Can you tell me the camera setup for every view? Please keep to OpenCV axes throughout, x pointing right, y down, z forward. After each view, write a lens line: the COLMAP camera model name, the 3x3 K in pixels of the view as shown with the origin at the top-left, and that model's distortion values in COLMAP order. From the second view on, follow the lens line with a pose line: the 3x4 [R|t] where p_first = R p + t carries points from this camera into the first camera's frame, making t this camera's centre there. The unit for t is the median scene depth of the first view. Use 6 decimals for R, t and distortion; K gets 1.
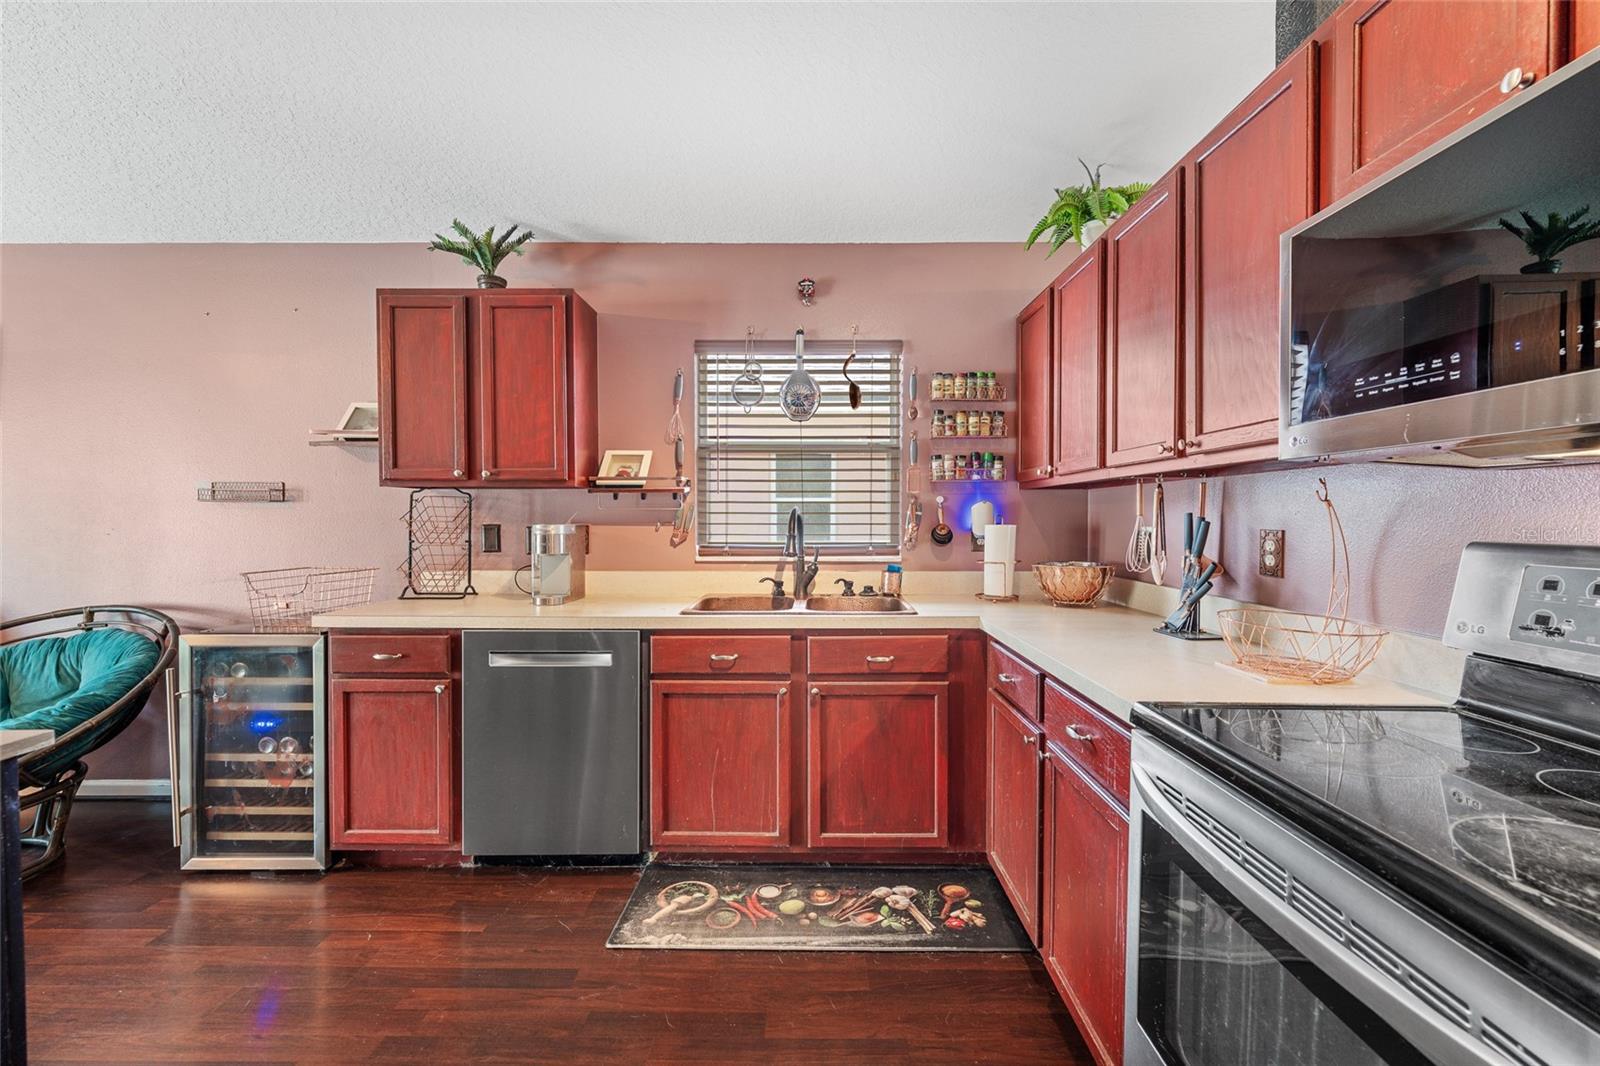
lens RADIAL K [[642.6, 0, 805.4], [0, 642.6, 528.3], [0, 0, 1]] dist [0.003672, -0.001232]
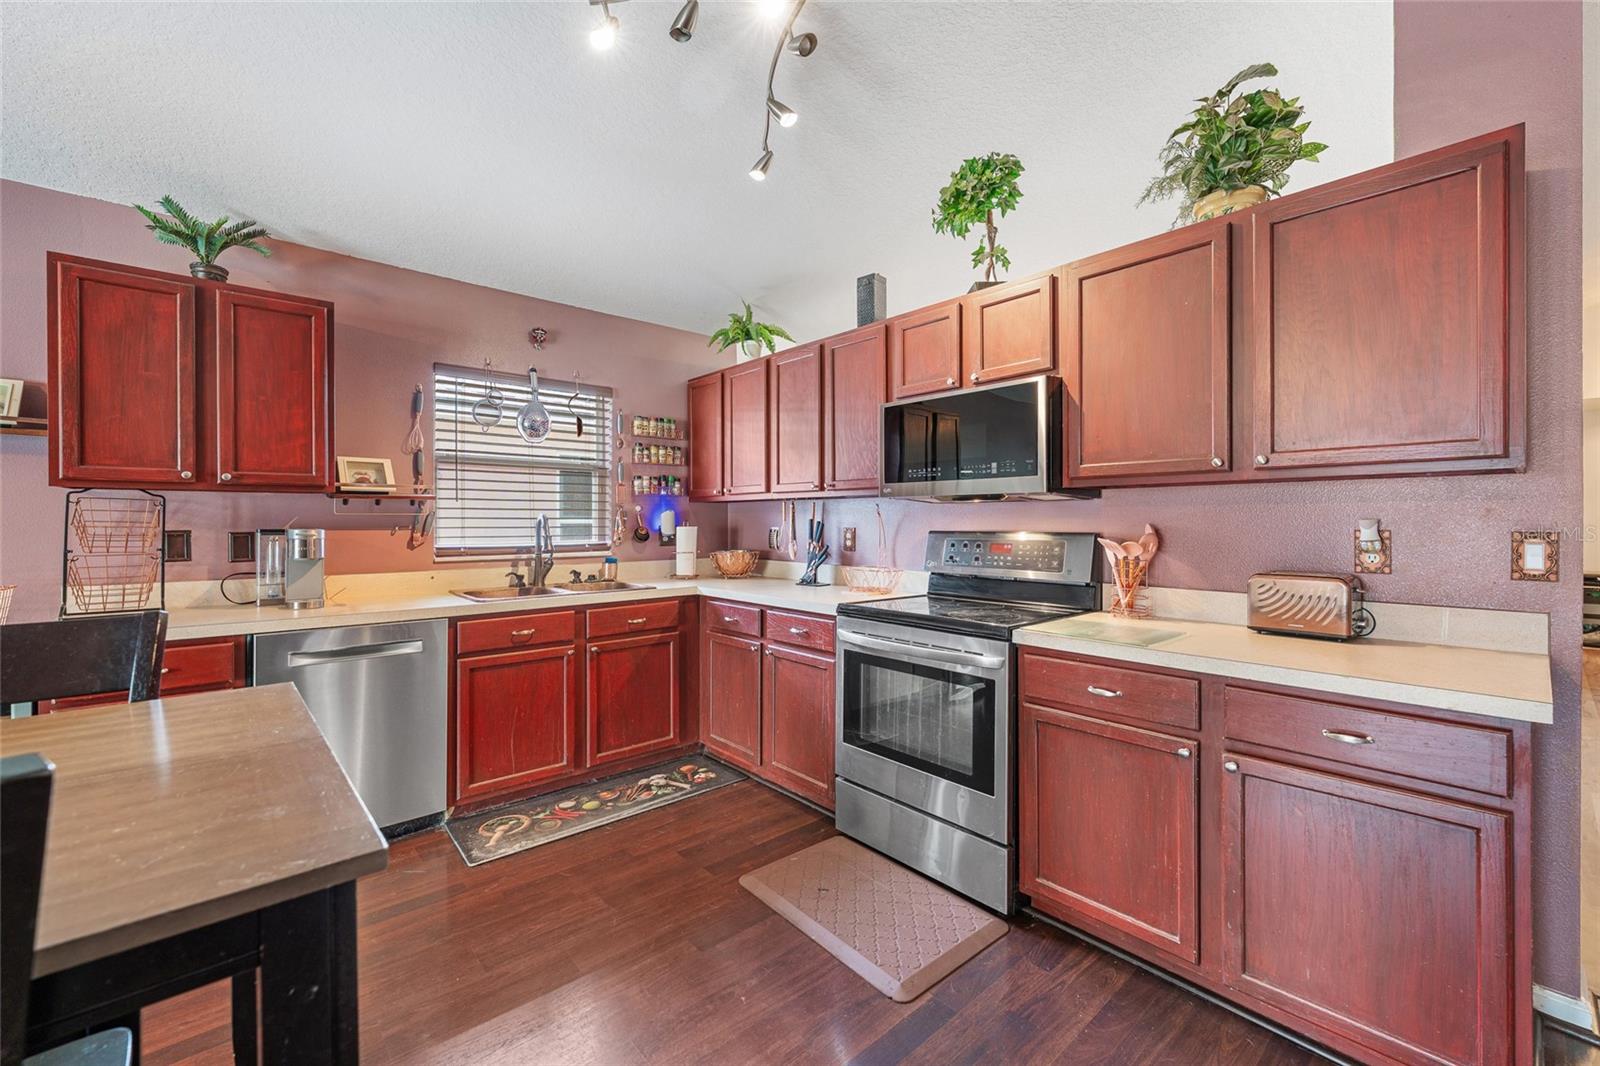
lens RADIAL K [[642.6, 0, 794.7], [0, 642.6, 524.0], [0, 0, 1]] dist [0.003672, -0.001232]
pose [[0.757014, -0.004690, 0.653382, -0.480637], [0.012681, 0.999891, -0.007516, 0.003006], [-0.653276, 0.013975, 0.756991, -0.271350]]
